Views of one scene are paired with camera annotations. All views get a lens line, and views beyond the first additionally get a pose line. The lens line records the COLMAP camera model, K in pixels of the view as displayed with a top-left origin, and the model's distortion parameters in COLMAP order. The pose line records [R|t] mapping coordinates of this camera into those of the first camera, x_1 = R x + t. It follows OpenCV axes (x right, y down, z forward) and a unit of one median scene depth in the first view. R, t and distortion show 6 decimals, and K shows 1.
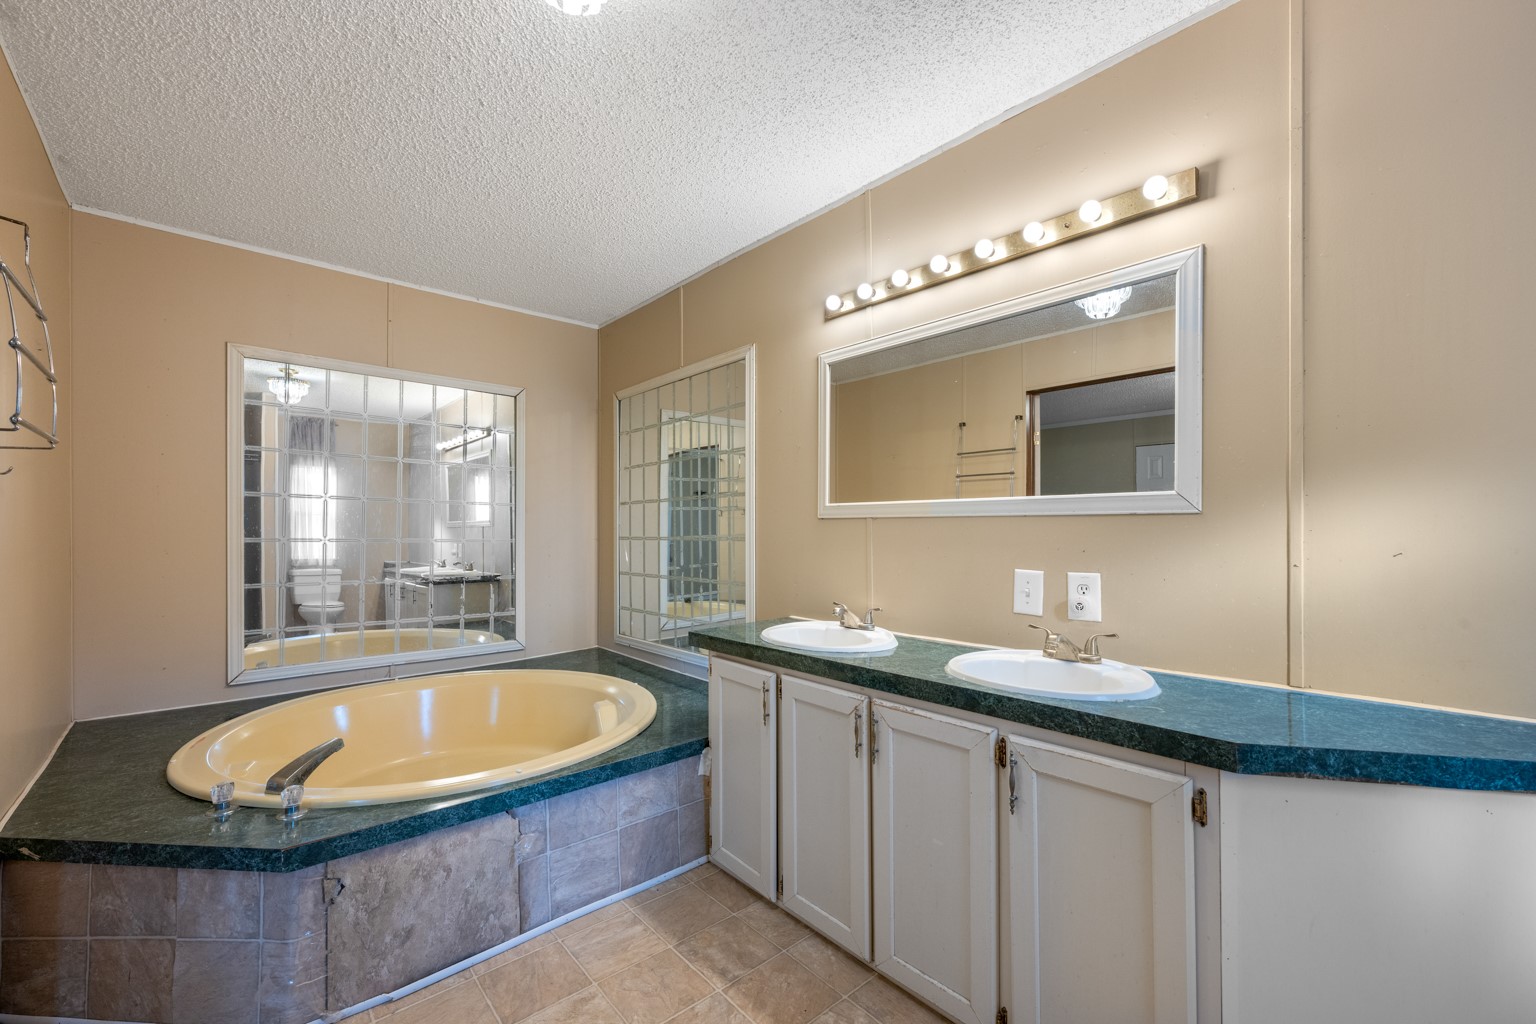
lens RADIAL K [[616.3, 0, 770.1], [0, 616.3, 532.0], [0, 0, 1]] dist [-0.000553, -0.000064]
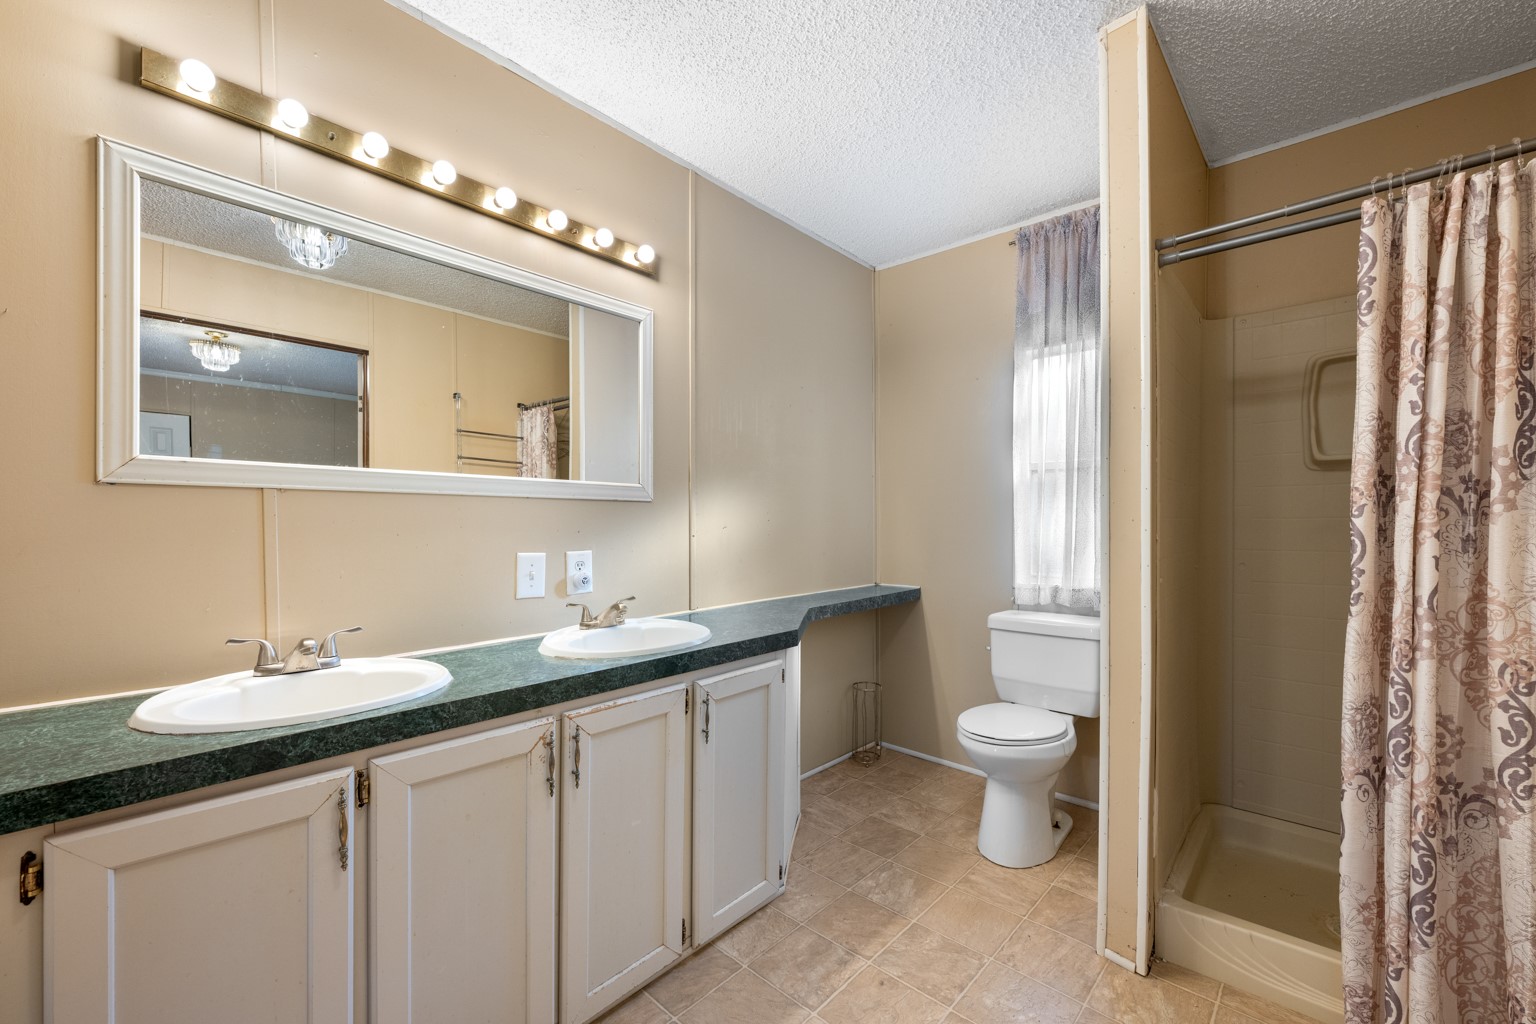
lens RADIAL K [[634.3, 0, 771.8], [0, 634.3, 519.3], [0, 0, 1]] dist [0.000286, 0.000026]
pose [[-0.112950, 0.002107, 0.993598, -0.678466], [-0.002262, 0.999995, -0.002378, 0.010788], [-0.993598, -0.002516, -0.112945, 0.783742]]
